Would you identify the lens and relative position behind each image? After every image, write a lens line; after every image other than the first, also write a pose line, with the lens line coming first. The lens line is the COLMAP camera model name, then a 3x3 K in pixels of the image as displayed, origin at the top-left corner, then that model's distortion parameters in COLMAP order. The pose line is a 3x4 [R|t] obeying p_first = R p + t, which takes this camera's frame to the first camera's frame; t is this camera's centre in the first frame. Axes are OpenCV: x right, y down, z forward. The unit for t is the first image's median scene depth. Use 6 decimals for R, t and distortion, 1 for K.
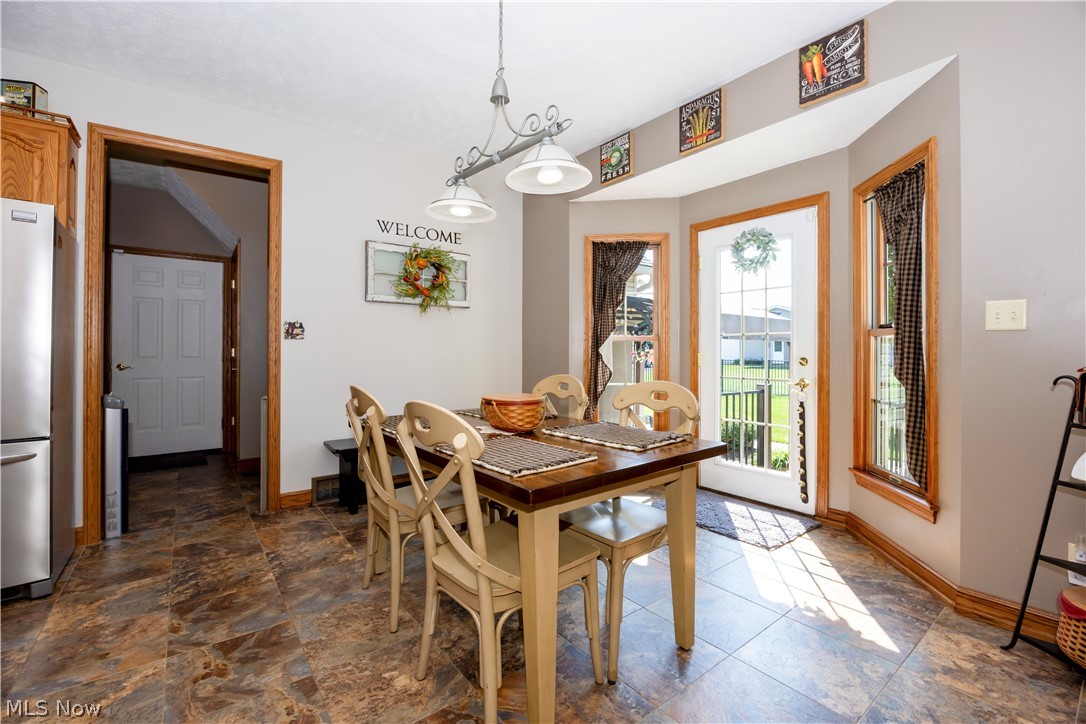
lens RADIAL K [[468.6, 0, 541.4], [0, 468.6, 349.8], [0, 0, 1]] dist [0.000763, -0.007795]
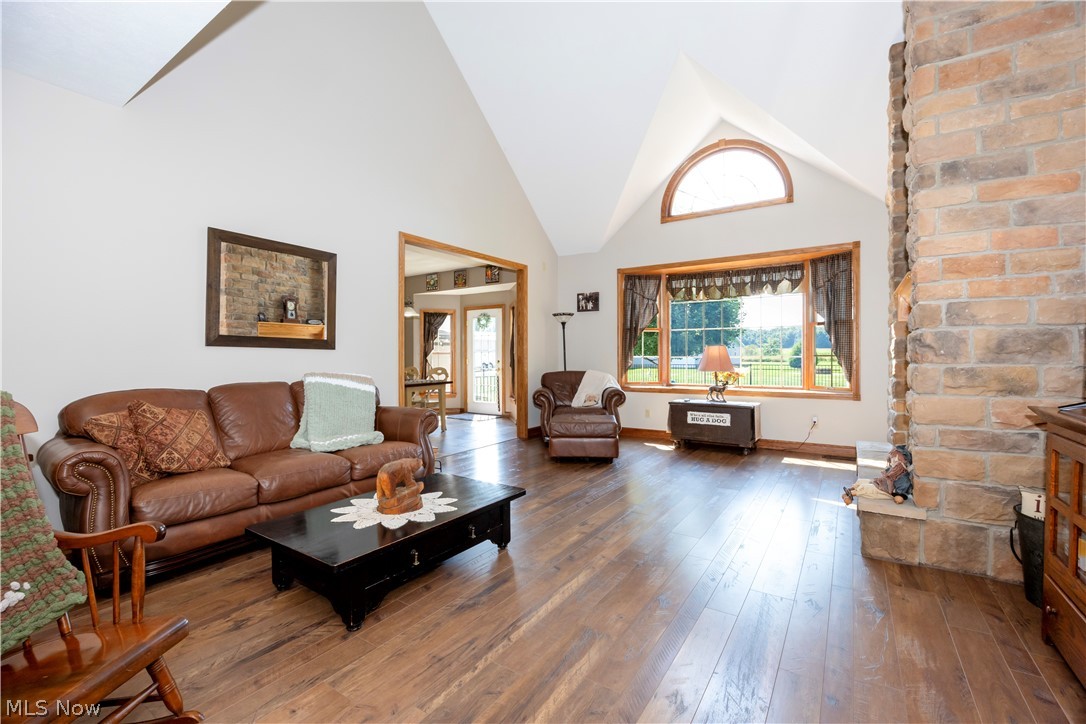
lens RADIAL K [[468.6, 0, 541.4], [0, 468.6, 349.8], [0, 0, 1]] dist [0.000763, -0.007795]
pose [[0.947151, -0.000565, 0.320789, -0.096668], [0.003582, 0.999955, -0.008814, -0.019221], [-0.320769, 0.009498, 0.947110, -1.590160]]
